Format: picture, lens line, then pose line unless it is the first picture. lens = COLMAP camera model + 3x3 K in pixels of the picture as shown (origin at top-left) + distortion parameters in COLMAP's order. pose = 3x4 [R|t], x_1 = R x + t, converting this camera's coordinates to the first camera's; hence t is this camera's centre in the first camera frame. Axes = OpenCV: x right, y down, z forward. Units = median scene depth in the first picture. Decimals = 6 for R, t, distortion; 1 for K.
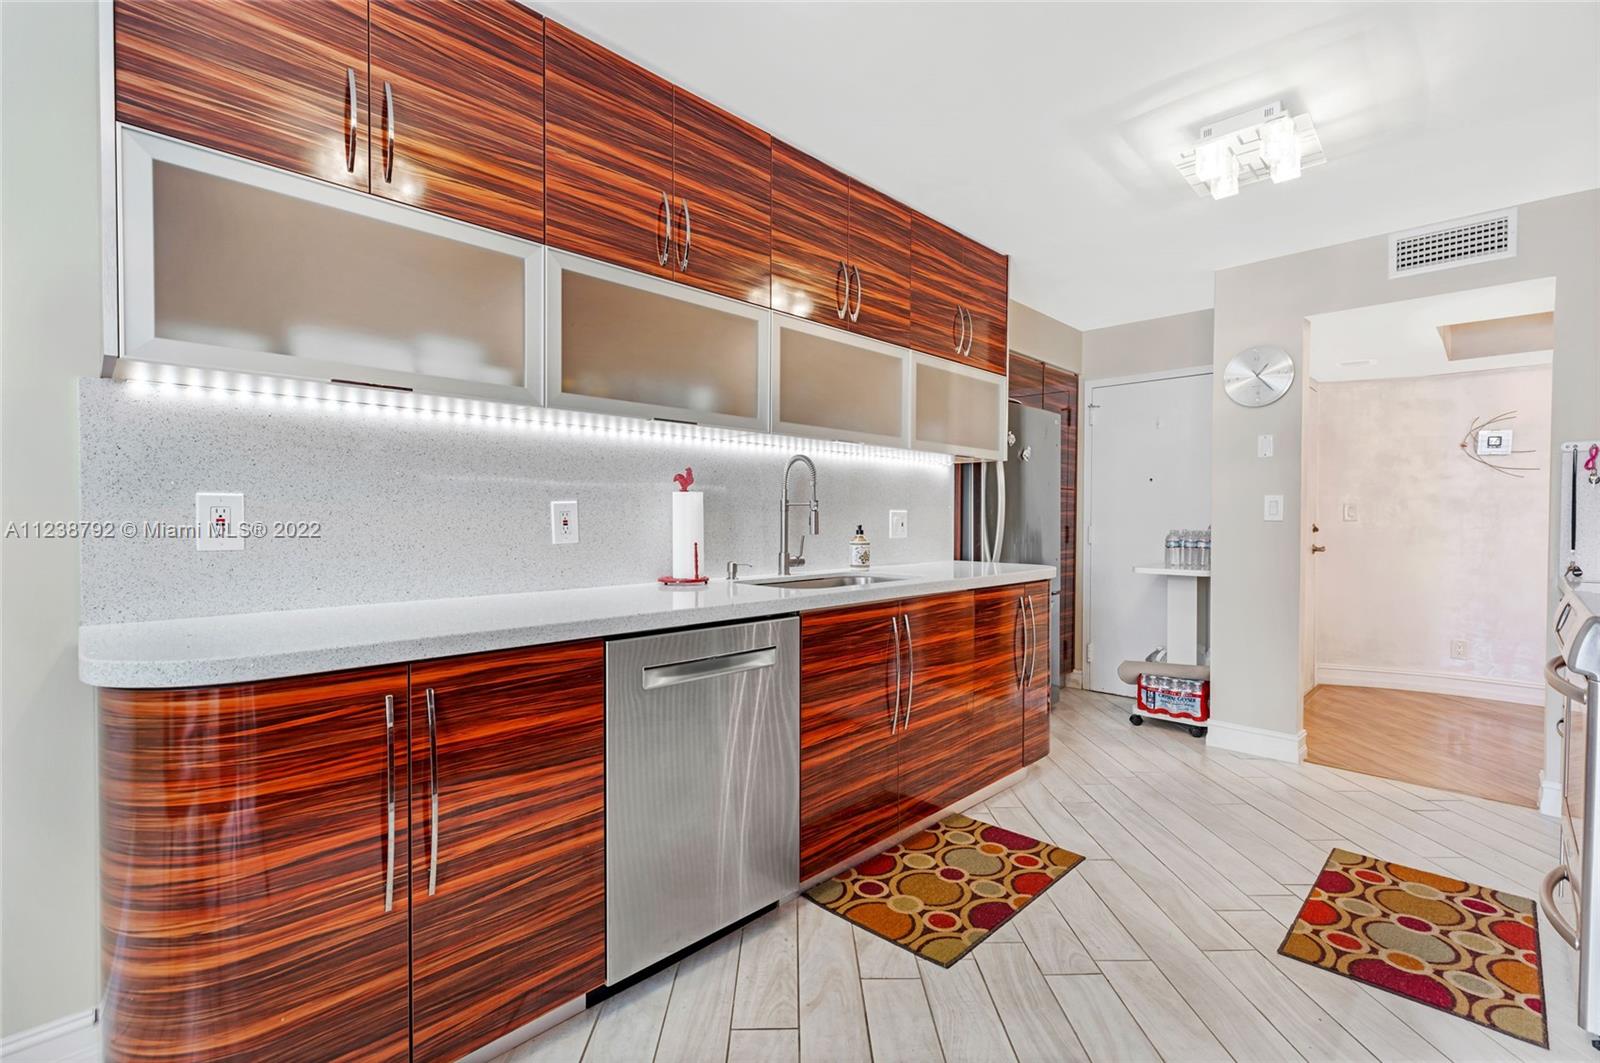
lens RADIAL K [[708.8, 0, 802.0], [0, 708.8, 529.6], [0, 0, 1]] dist [0.004180, 0.000065]
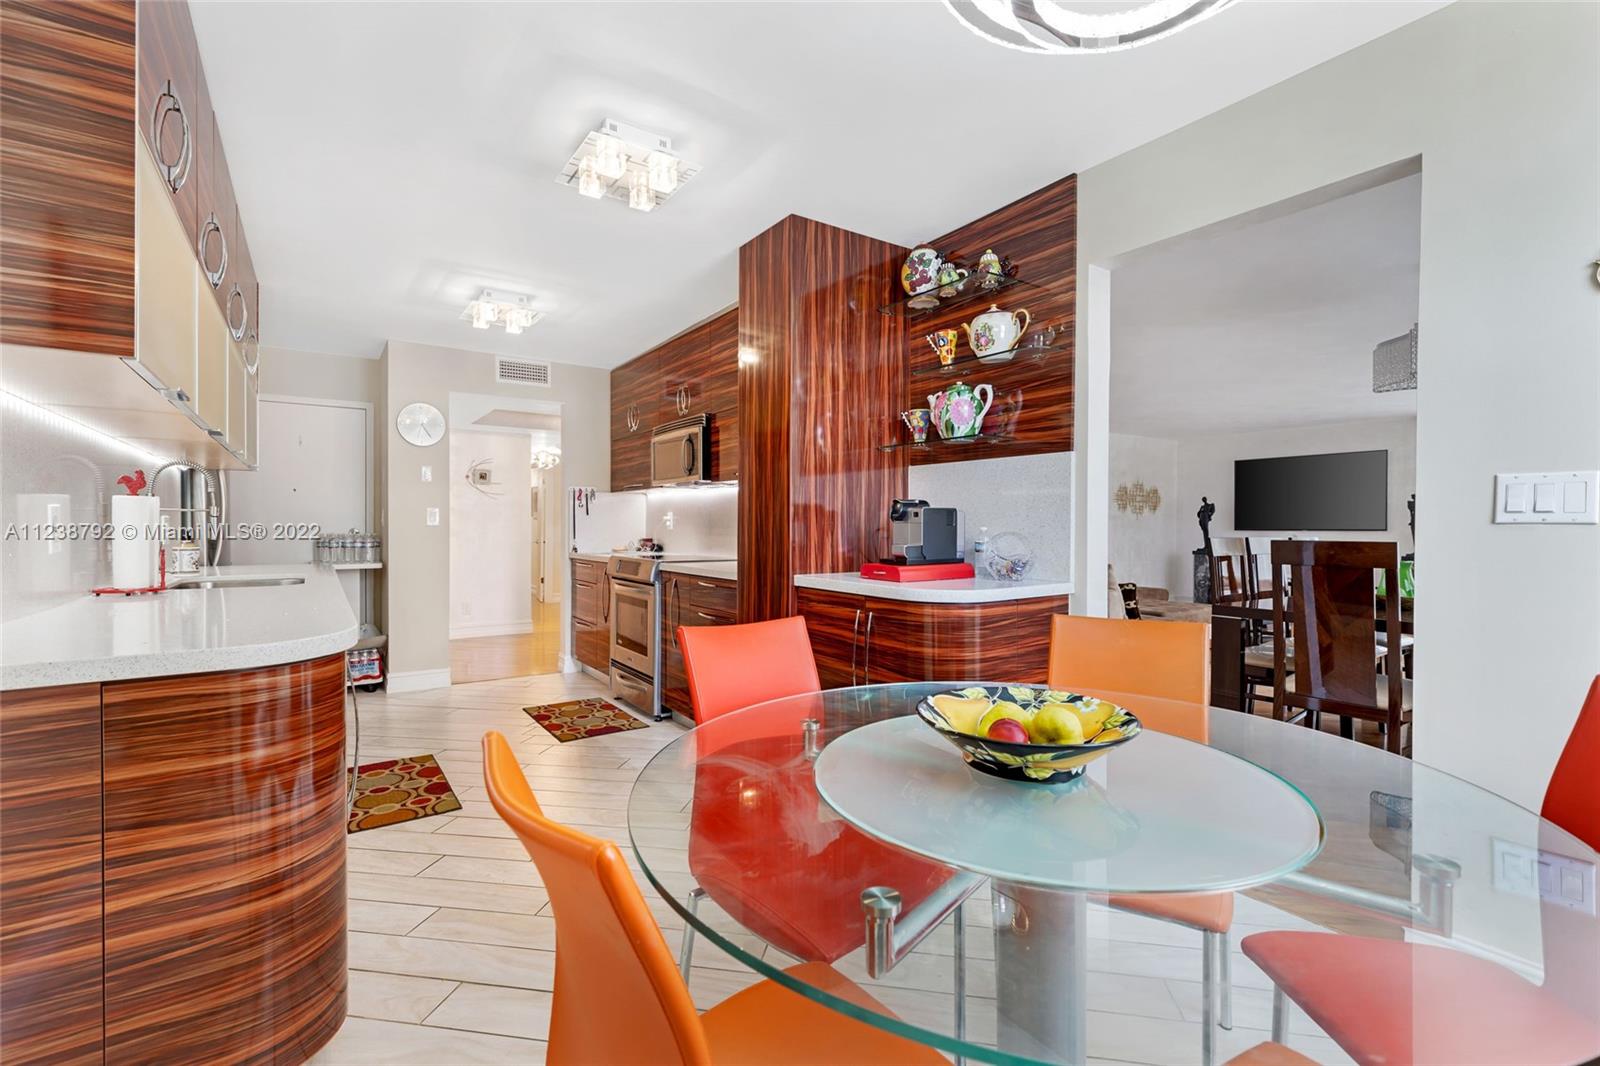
lens RADIAL K [[708.8, 0, 802.2], [0, 708.8, 525.6], [0, 0, 1]] dist [0.004180, 0.000065]
pose [[0.198687, -0.002352, 0.980060, -0.920364], [0.013845, 0.999904, -0.000407, -0.001239], [-0.979965, 0.013650, 0.198701, -0.051667]]
